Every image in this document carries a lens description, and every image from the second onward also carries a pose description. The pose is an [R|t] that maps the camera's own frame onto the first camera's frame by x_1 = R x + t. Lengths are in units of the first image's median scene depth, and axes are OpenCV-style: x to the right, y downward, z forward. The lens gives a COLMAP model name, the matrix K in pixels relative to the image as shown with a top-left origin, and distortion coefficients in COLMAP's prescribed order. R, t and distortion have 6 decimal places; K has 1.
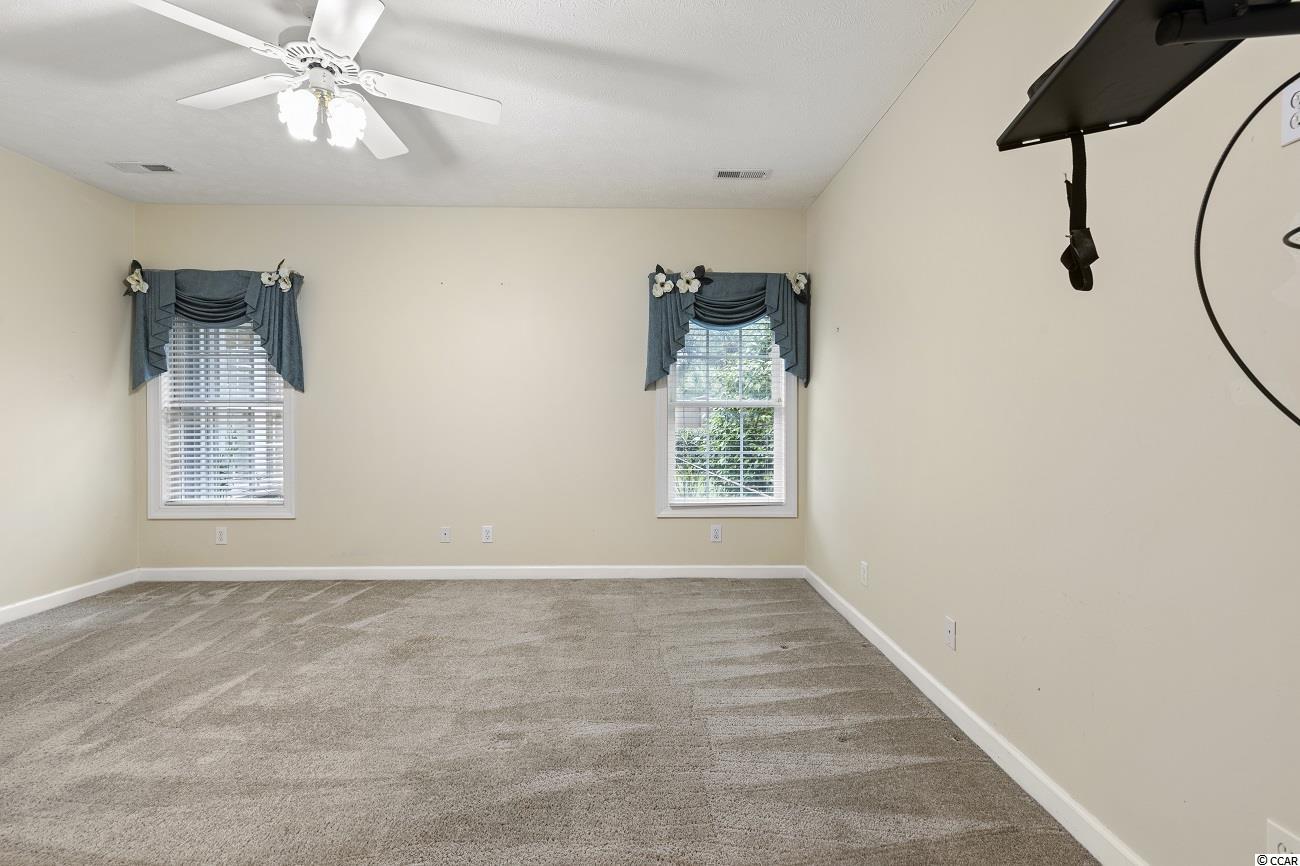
lens RADIAL K [[587.0, 0, 652.7], [0, 587.0, 410.8], [0, 0, 1]] dist [0.001333, 0.000571]
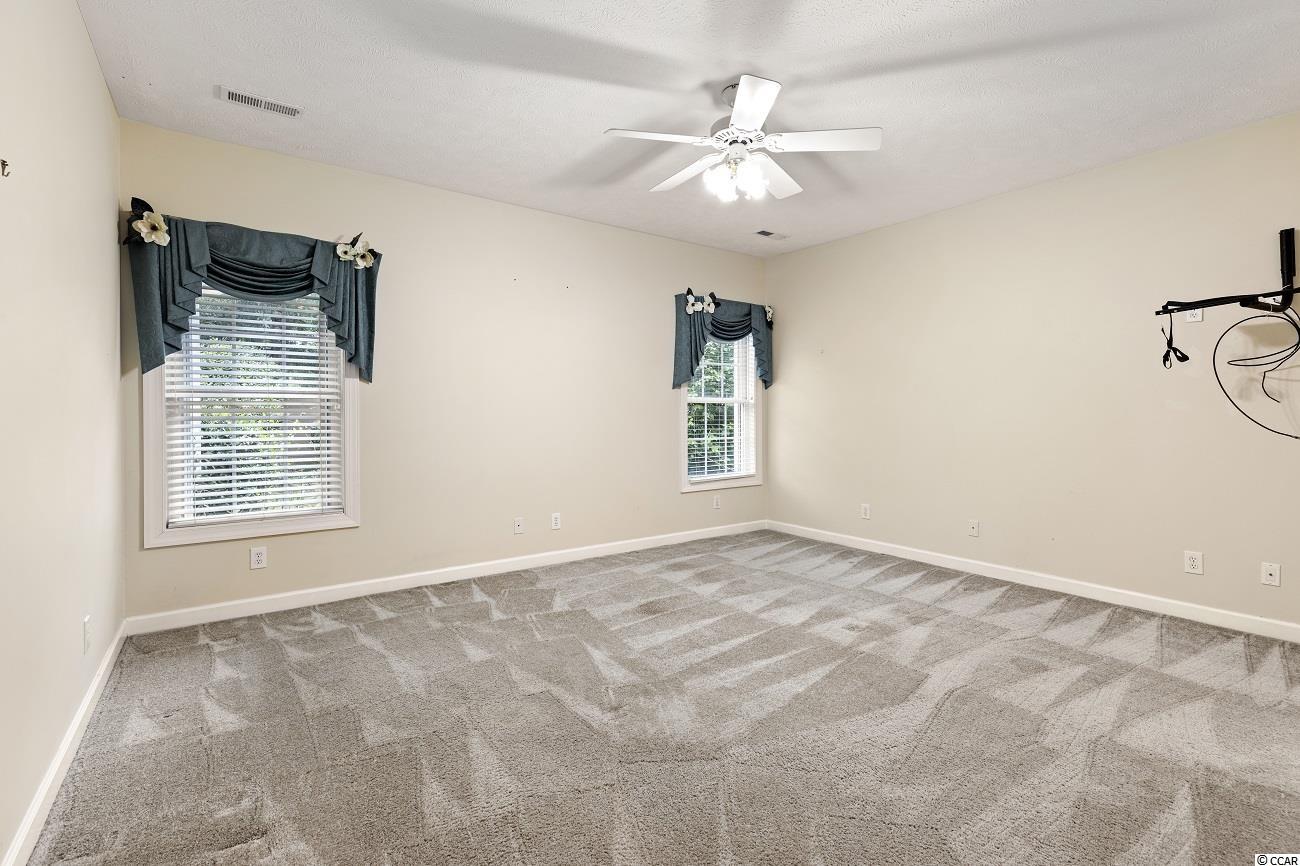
lens RADIAL K [[600.7, 0, 651.3], [0, 600.7, 394.4], [0, 0, 1]] dist [0.007361, 0.000358]
pose [[0.817747, 0.015673, 0.575365, -0.784997], [-0.013356, 0.999877, -0.008254, -0.012888], [-0.575423, -0.000935, 0.817855, 0.009435]]
